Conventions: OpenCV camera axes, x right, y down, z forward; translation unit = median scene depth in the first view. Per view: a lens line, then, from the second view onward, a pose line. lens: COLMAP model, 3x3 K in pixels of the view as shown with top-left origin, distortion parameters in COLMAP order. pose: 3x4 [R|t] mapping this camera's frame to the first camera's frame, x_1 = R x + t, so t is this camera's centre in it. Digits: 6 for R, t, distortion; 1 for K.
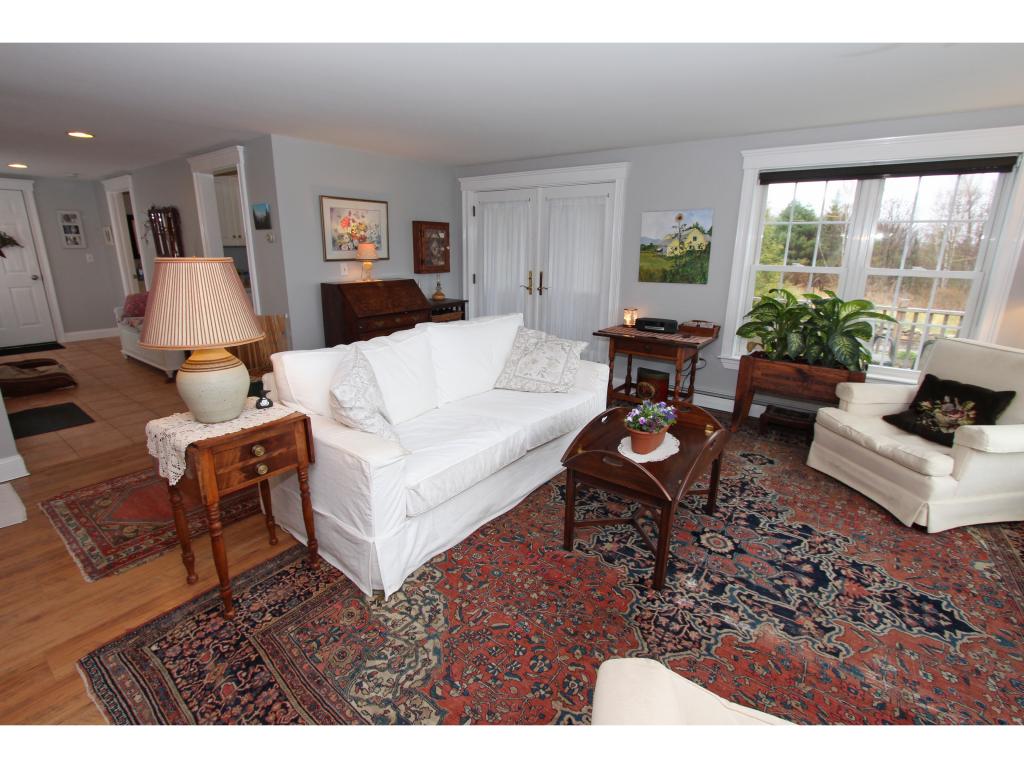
lens RADIAL K [[473.6, 0, 511.9], [0, 473.6, 373.7], [0, 0, 1]] dist [-0.025720, 0.005145]
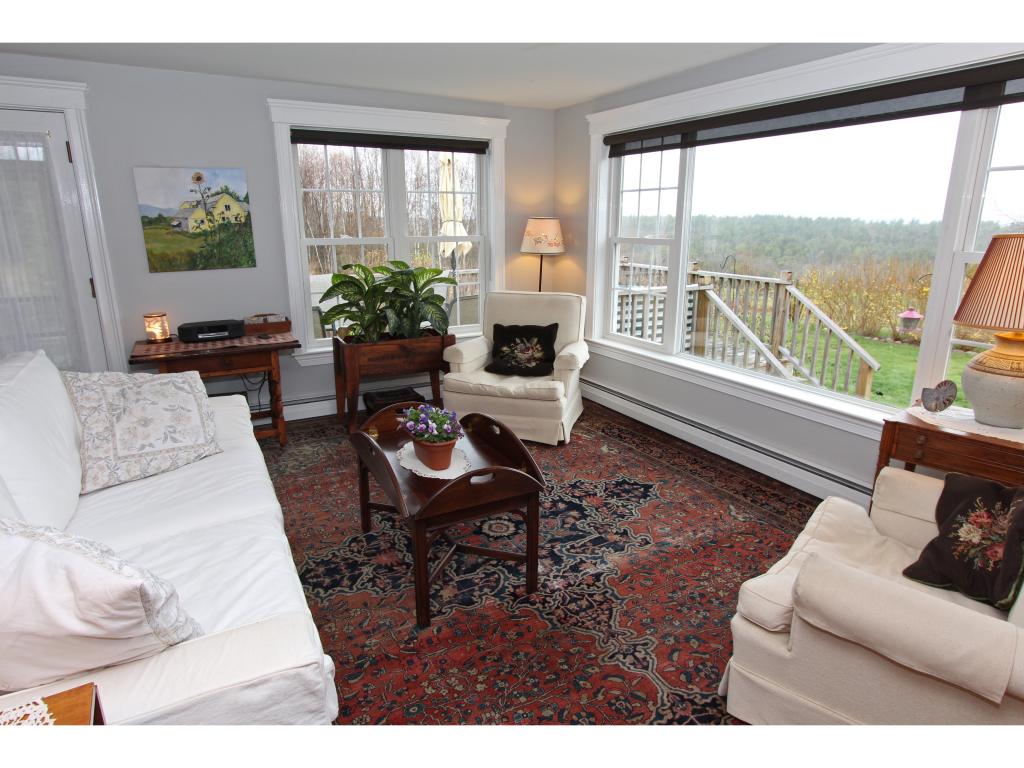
lens RADIAL K [[597.2, 0, 508.3], [0, 597.2, 378.8], [0, 0, 1]] dist [-0.025791, 0.001640]
pose [[0.406136, -0.243232, 0.880847, -0.390072], [0.240751, 0.958351, 0.153629, -0.079507], [-0.881529, 0.149671, 0.447779, 0.282502]]
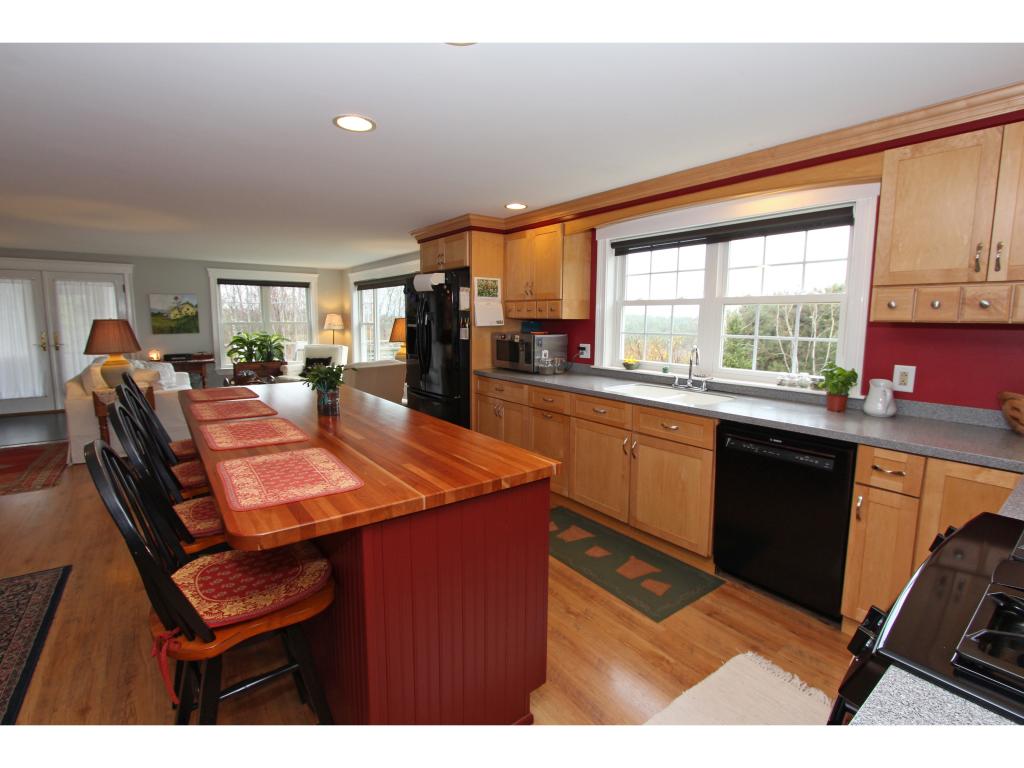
lens RADIAL K [[473.6, 0, 511.9], [0, 473.6, 373.7], [0, 0, 1]] dist [-0.025720, 0.005145]
pose [[0.266038, -0.120648, 0.956383, -1.316406], [0.245192, 0.967975, 0.053905, 0.214619], [-0.932258, 0.220157, 0.287100, -0.827729]]
